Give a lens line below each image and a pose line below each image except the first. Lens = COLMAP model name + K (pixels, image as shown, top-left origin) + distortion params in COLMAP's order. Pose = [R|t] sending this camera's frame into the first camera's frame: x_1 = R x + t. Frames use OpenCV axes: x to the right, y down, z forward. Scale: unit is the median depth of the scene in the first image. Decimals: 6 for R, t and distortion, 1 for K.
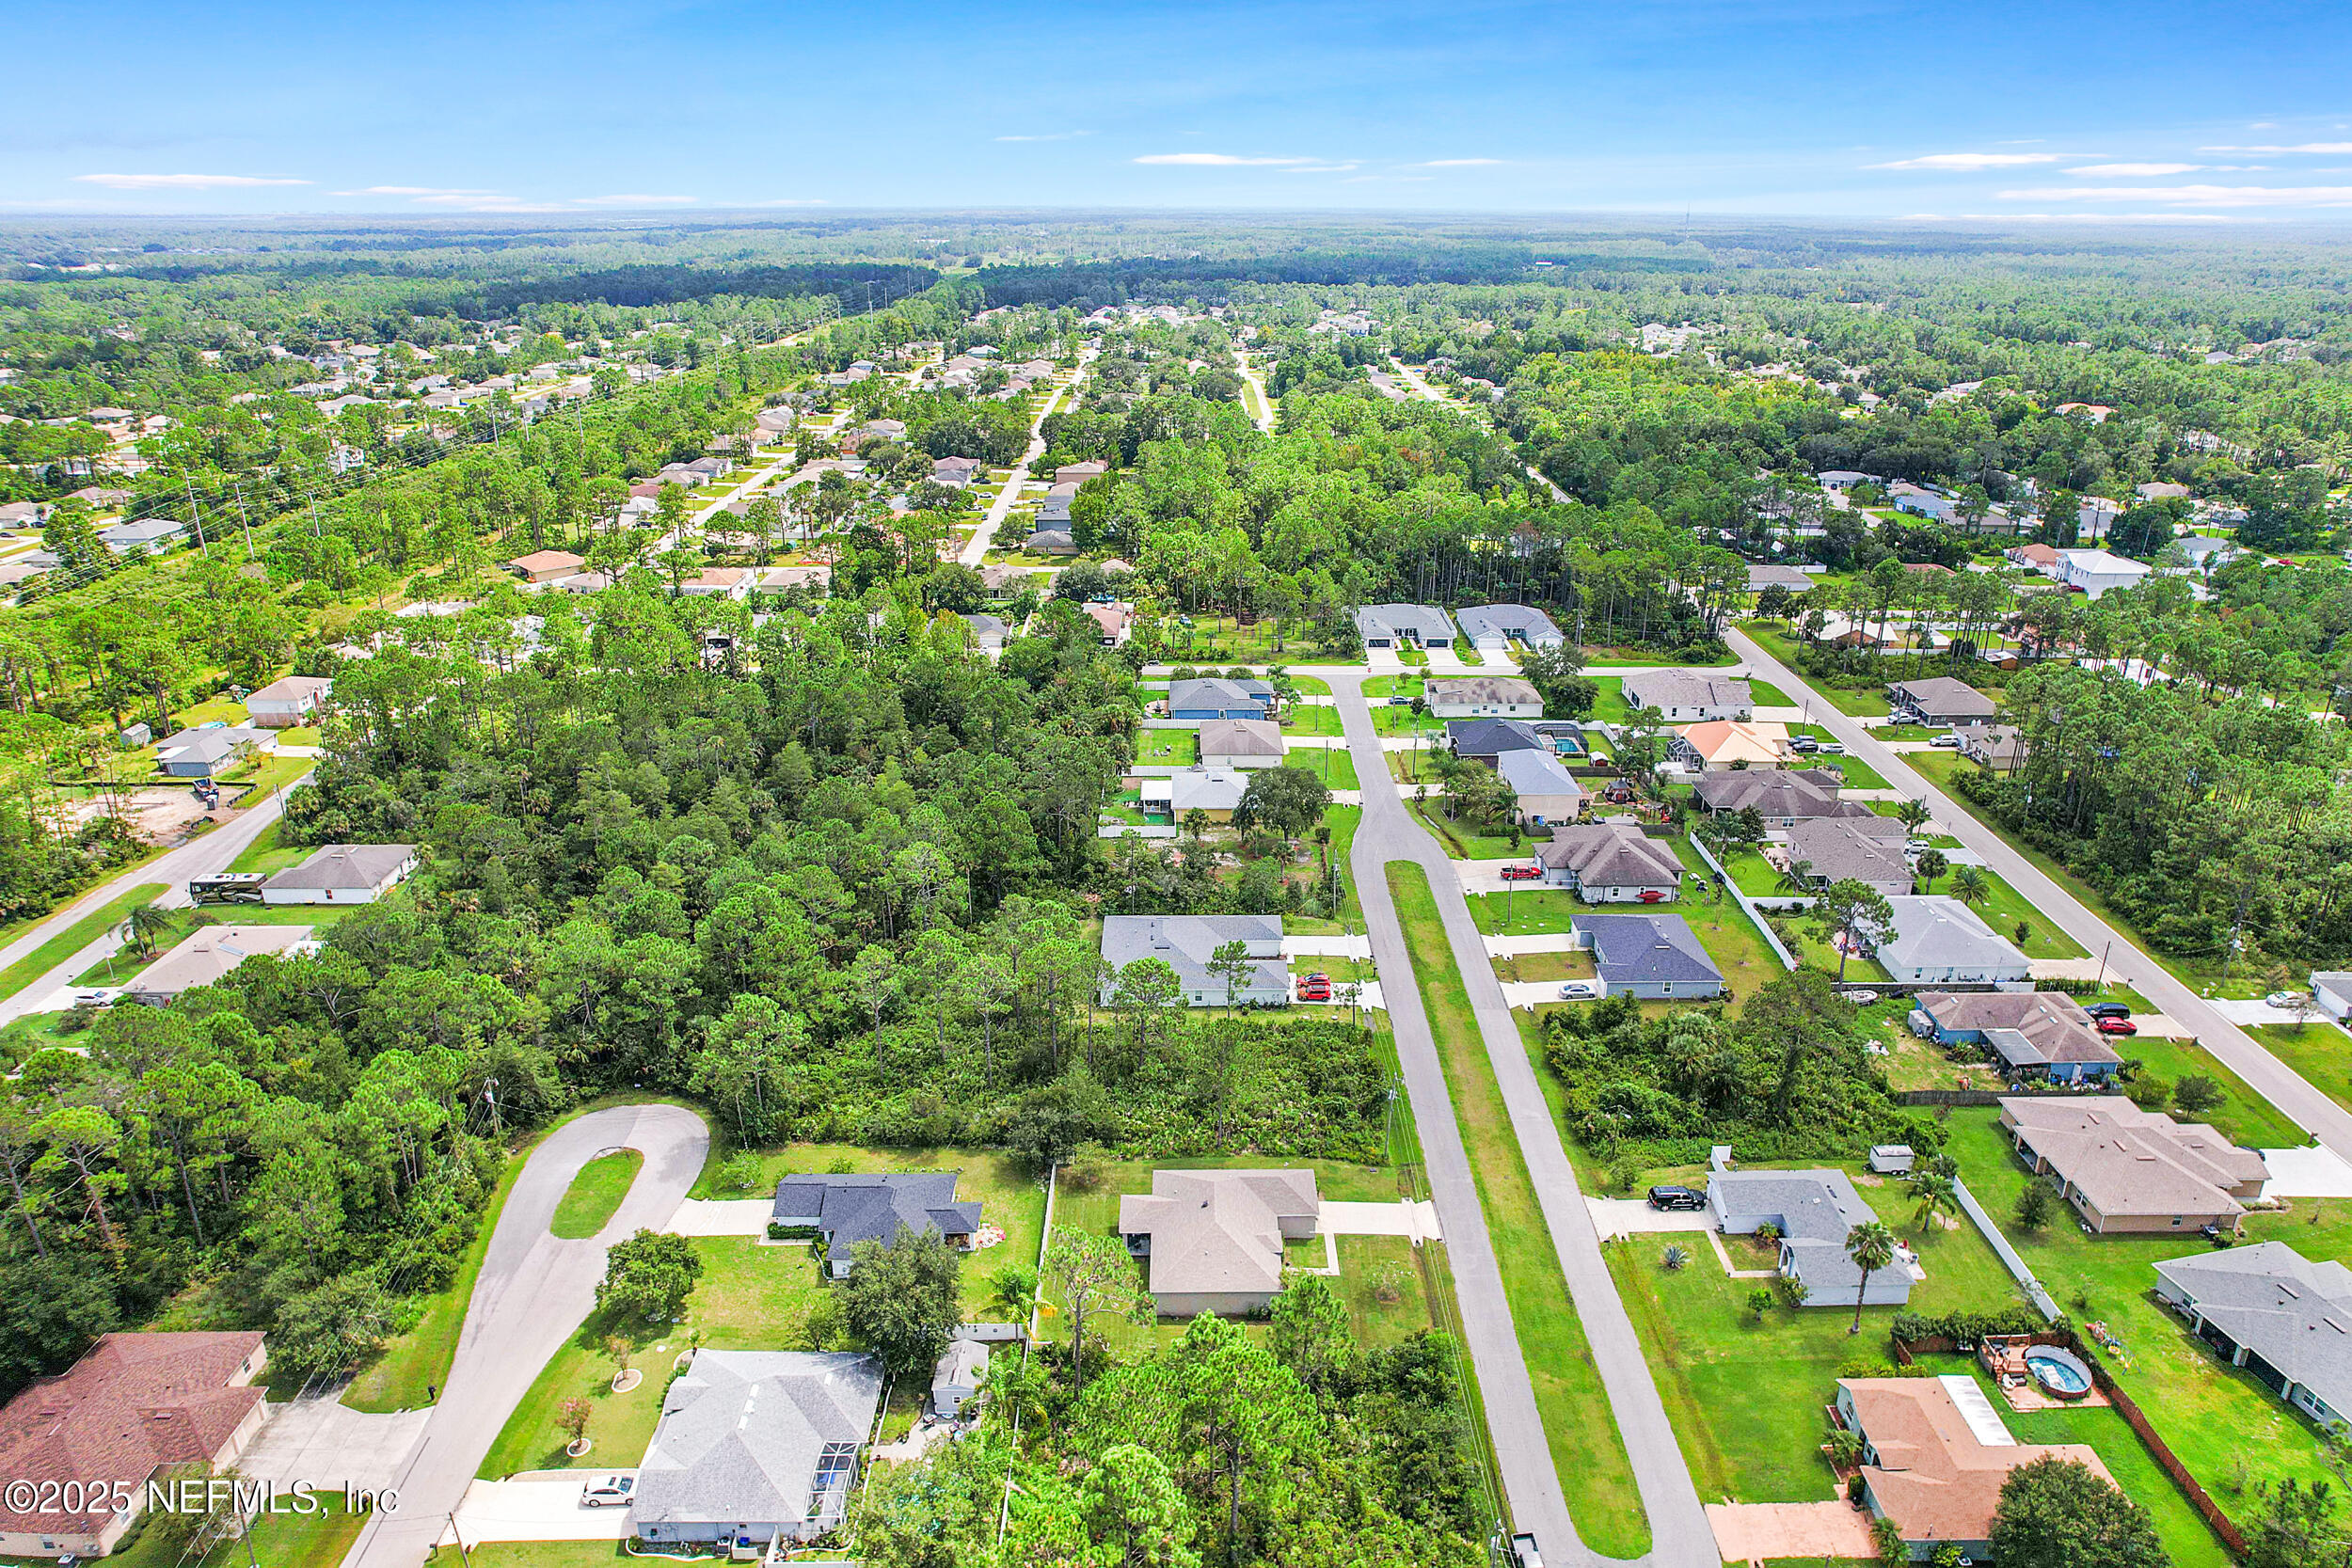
lens RADIAL K [[1496.9, 0, 1199.6], [0, 1496.9, 783.1], [0, 0, 1]] dist [-0.023564, 0.002139]
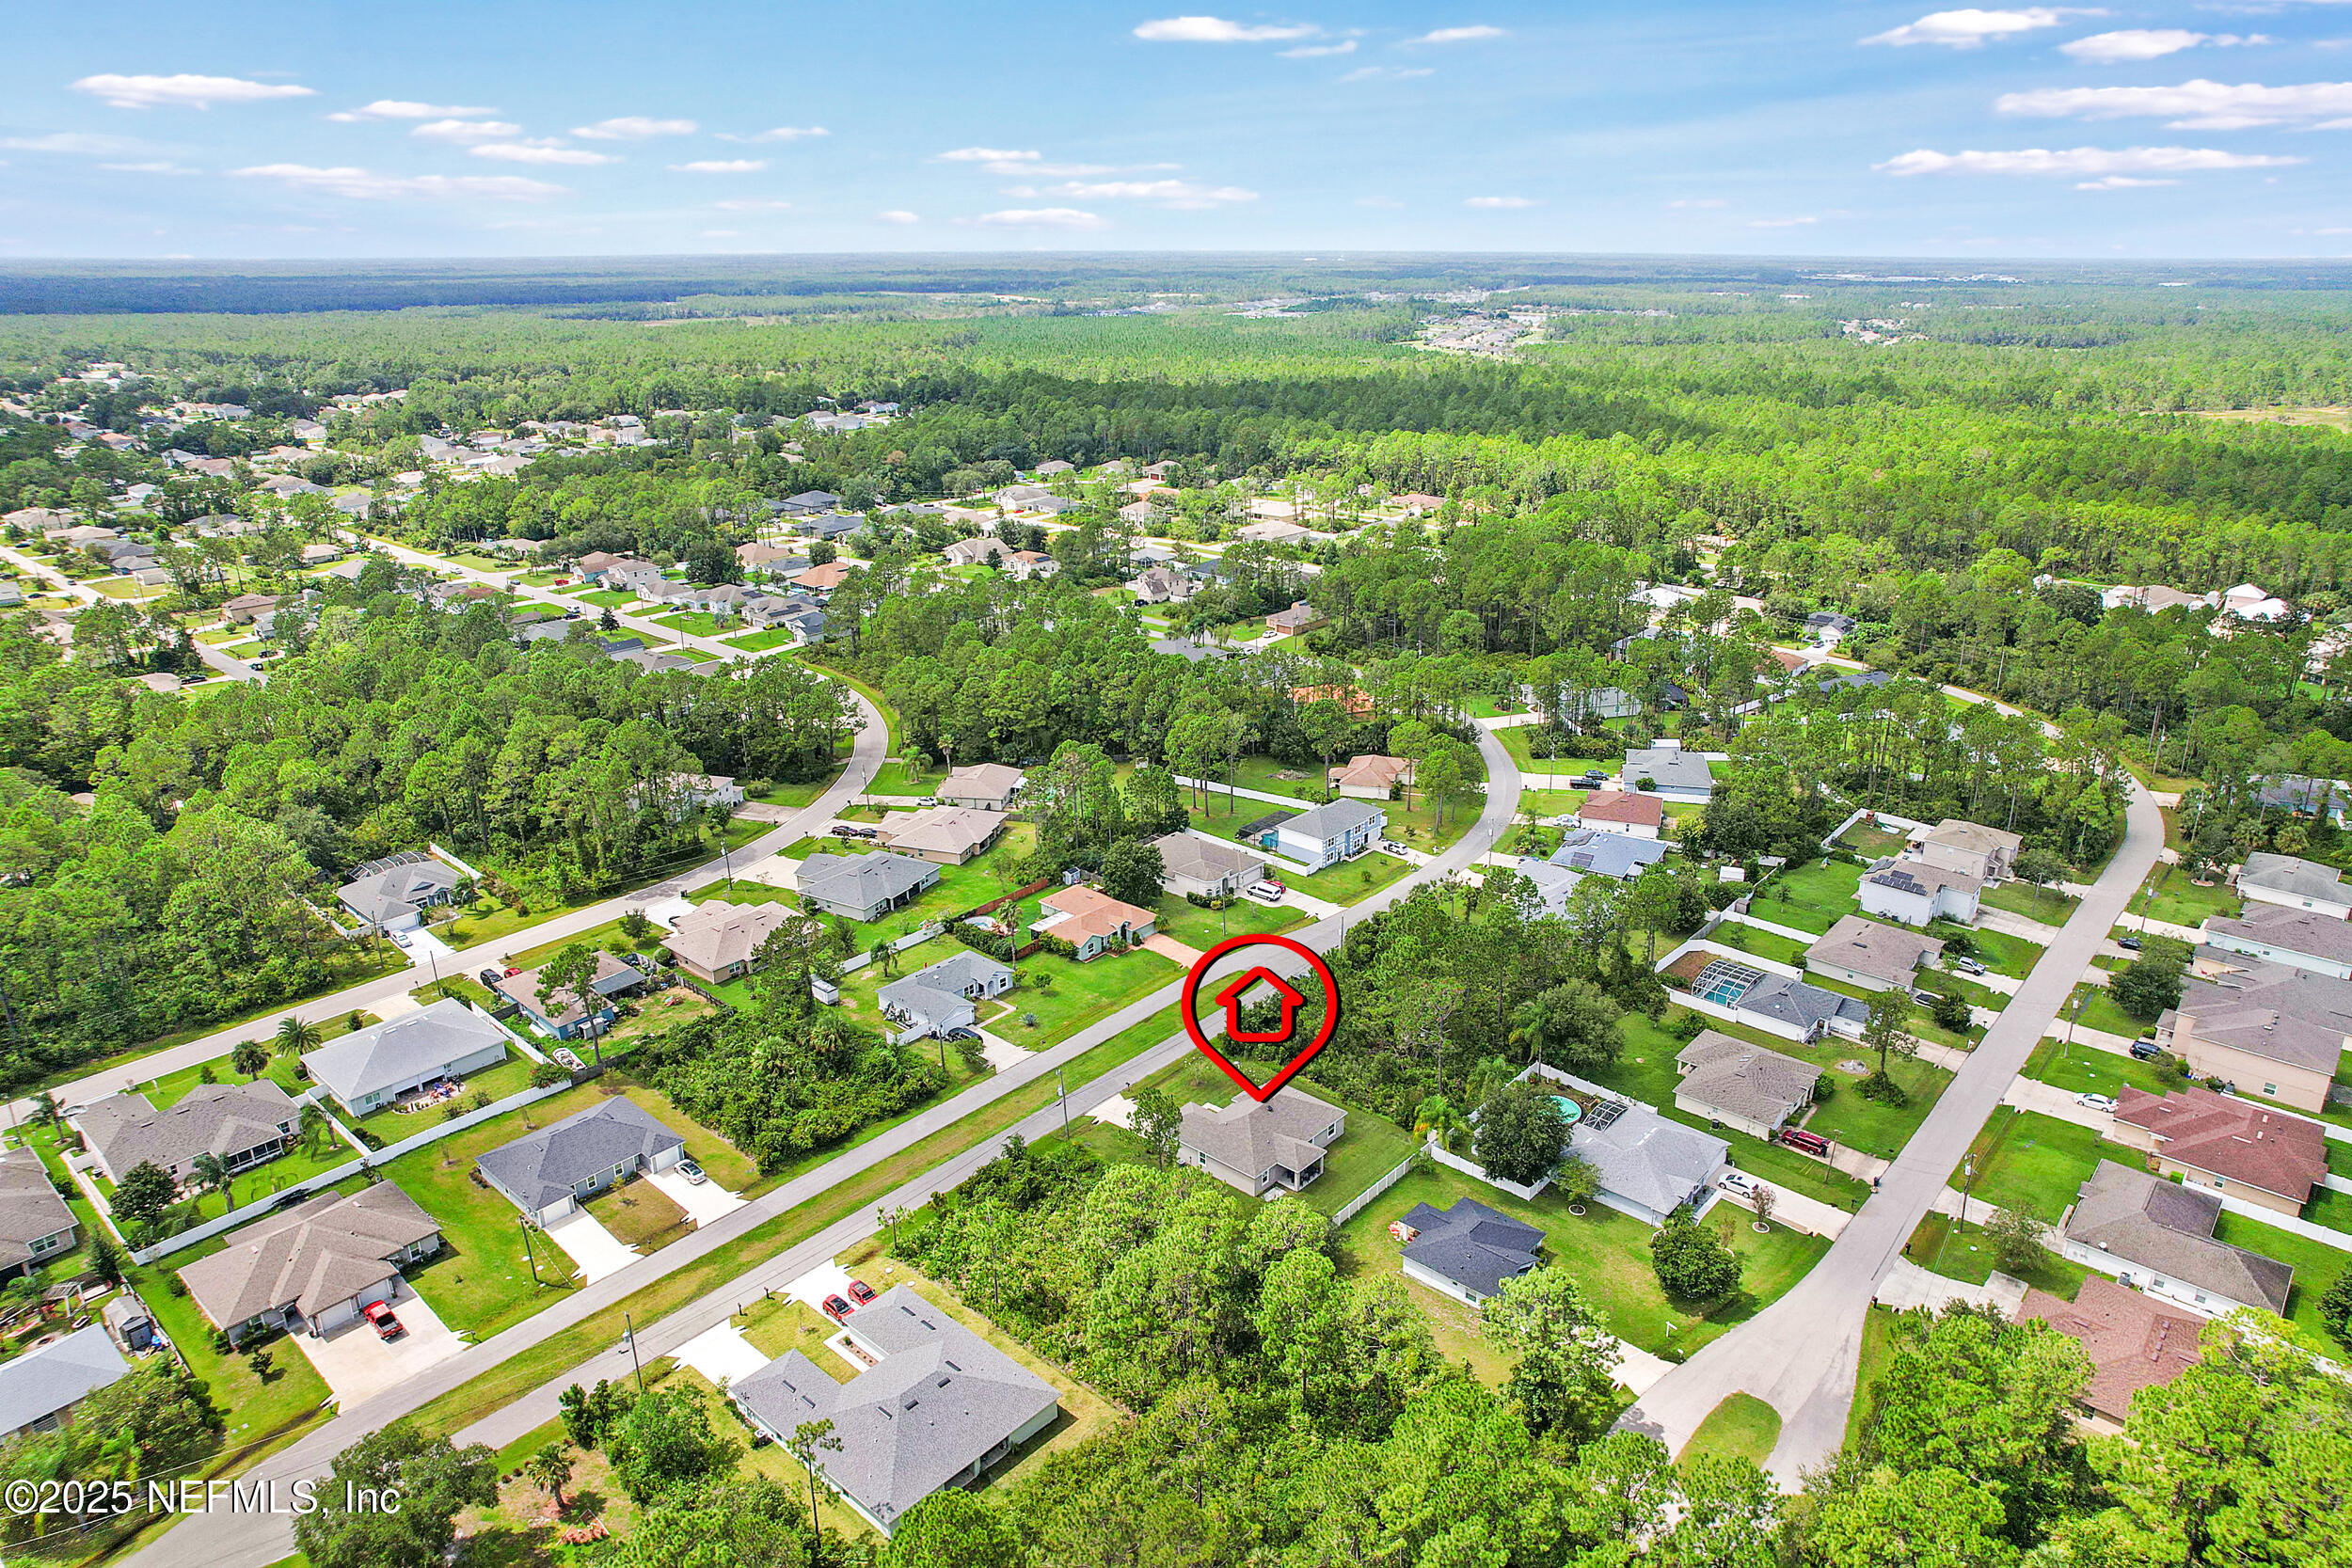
lens RADIAL K [[1496.9, 0, 1199.6], [0, 1496.9, 783.1], [0, 0, 1]] dist [-0.023564, 0.002139]
pose [[-0.756561, -0.224332, 0.614240, -0.533252], [0.240542, 0.777987, 0.580410, -0.544179], [-0.608075, 0.586866, -0.534633, 1.240137]]
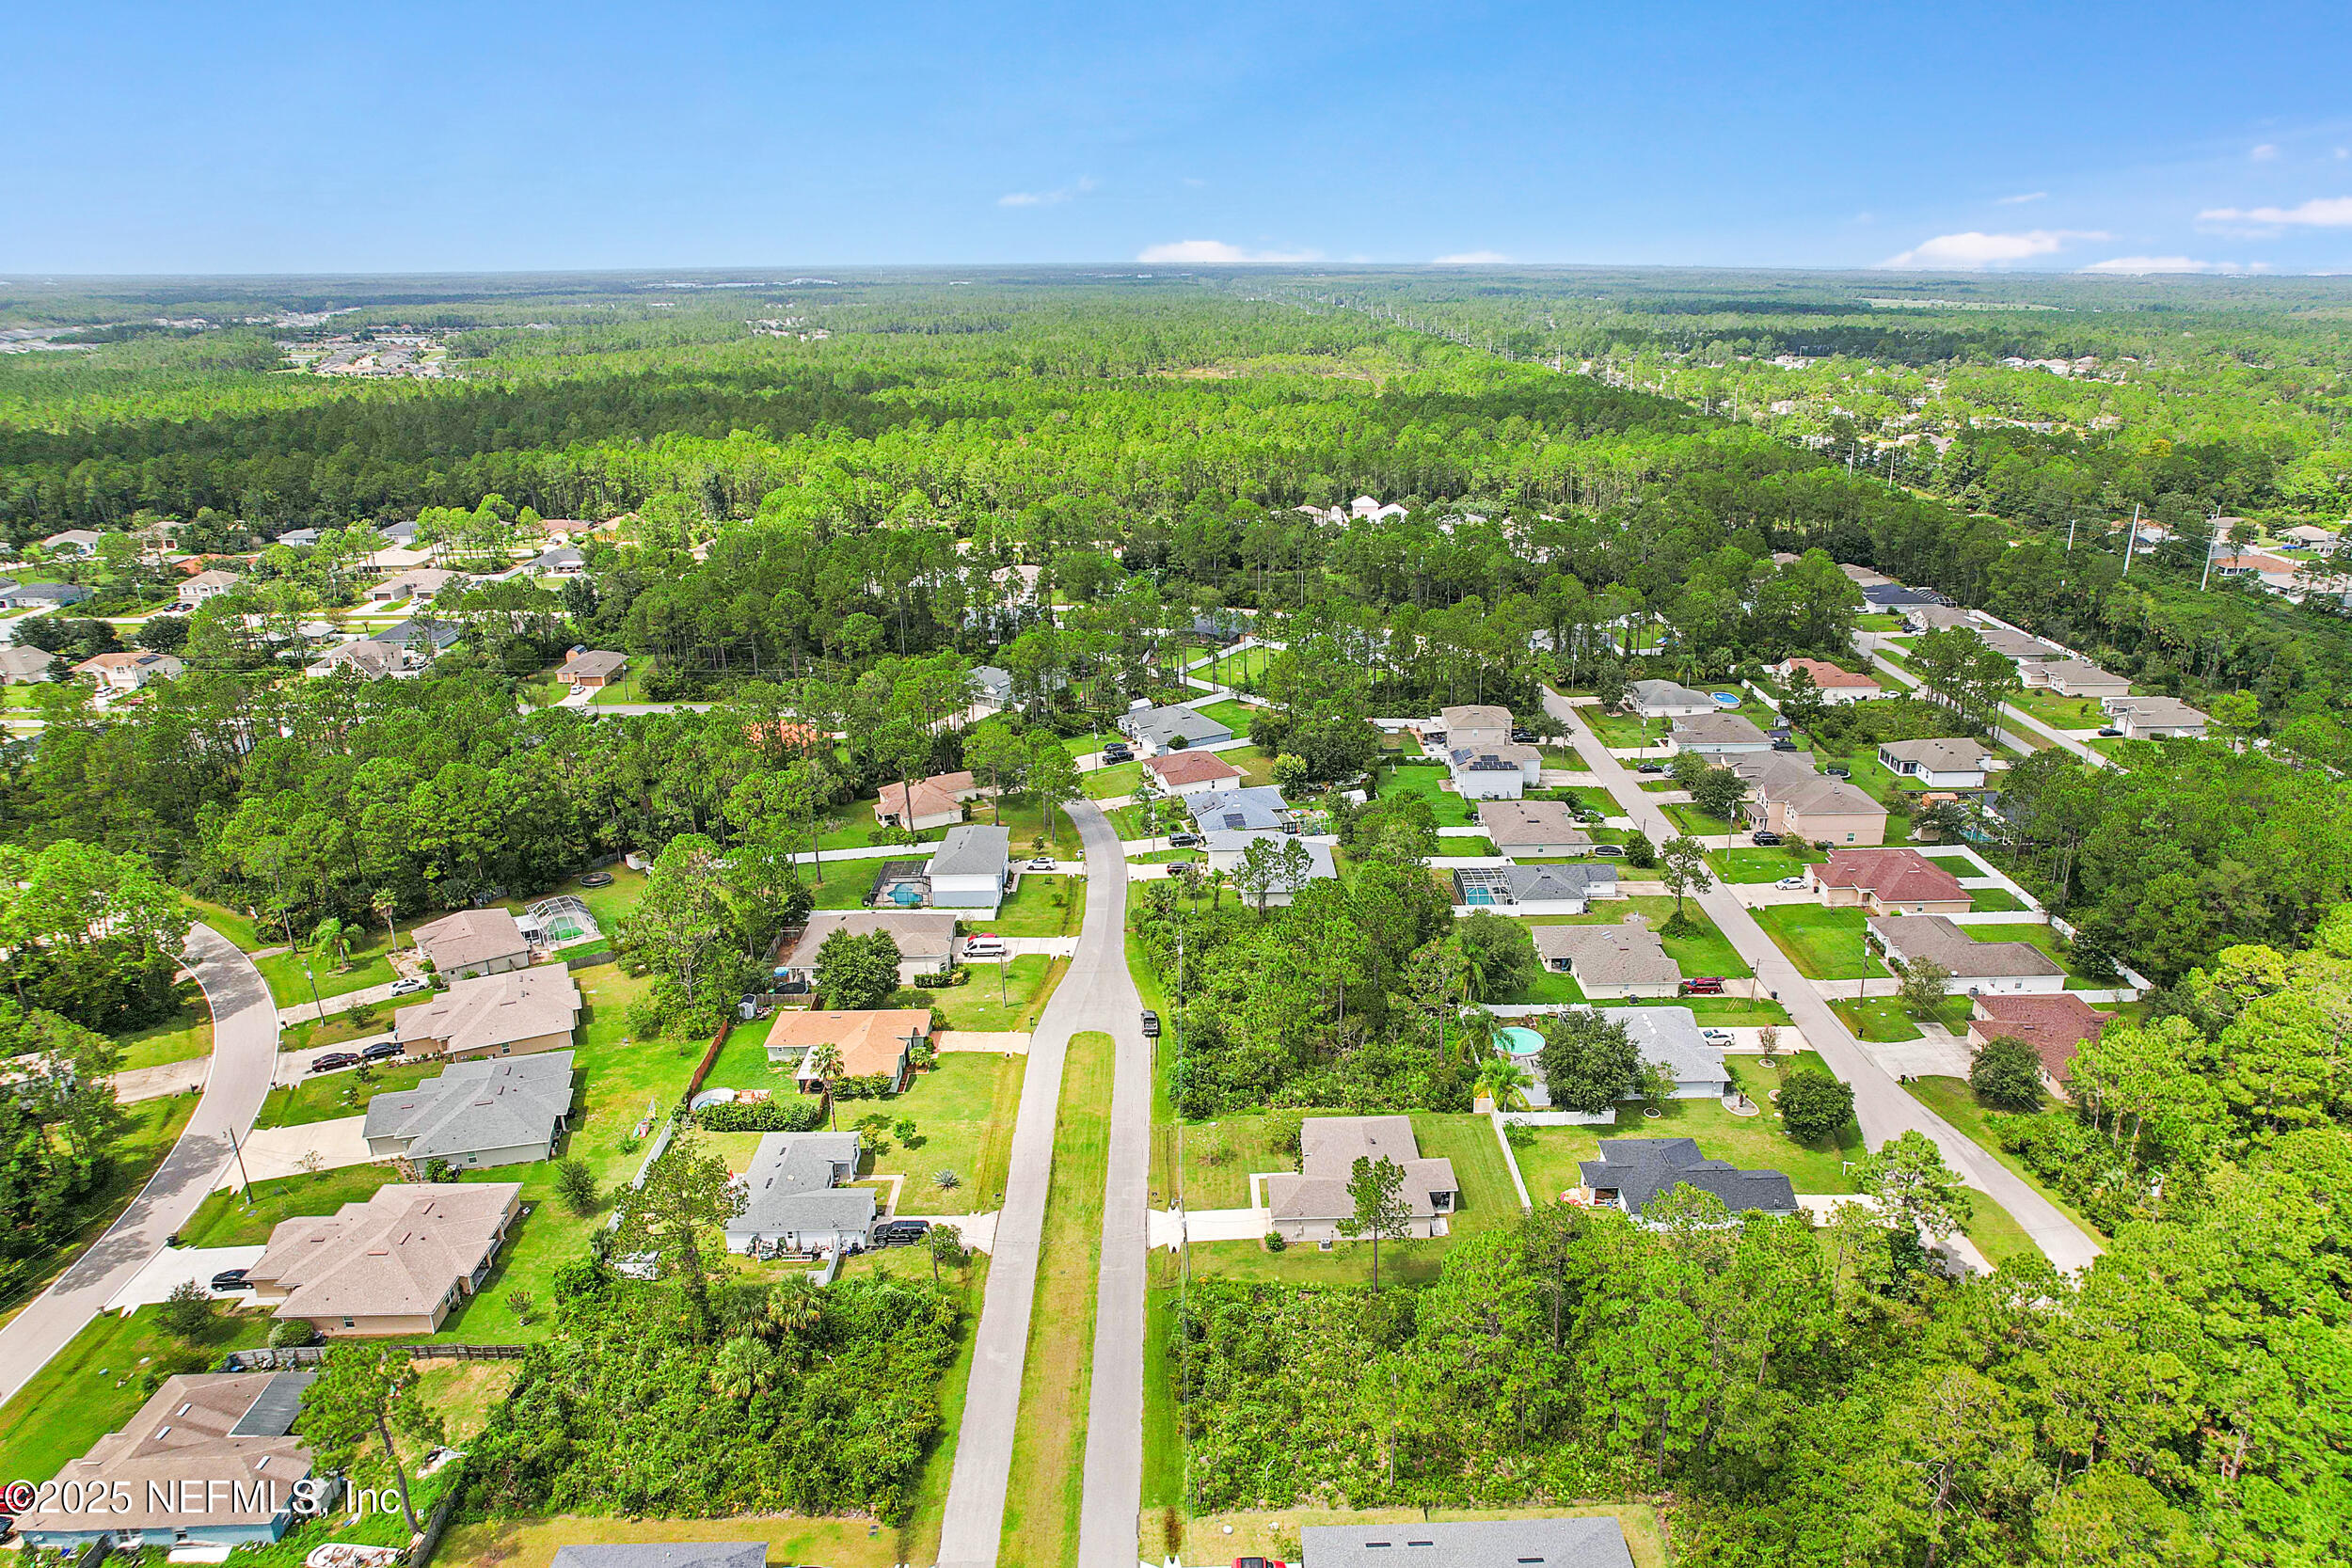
lens RADIAL K [[1496.9, 0, 1199.6], [0, 1496.9, 783.1], [0, 0, 1]] dist [-0.023564, 0.002139]
pose [[-0.999688, 0.012369, -0.021695, 0.121197], [-0.004955, 0.753213, 0.657758, -0.507262], [0.024477, 0.657660, -0.752917, 1.317581]]
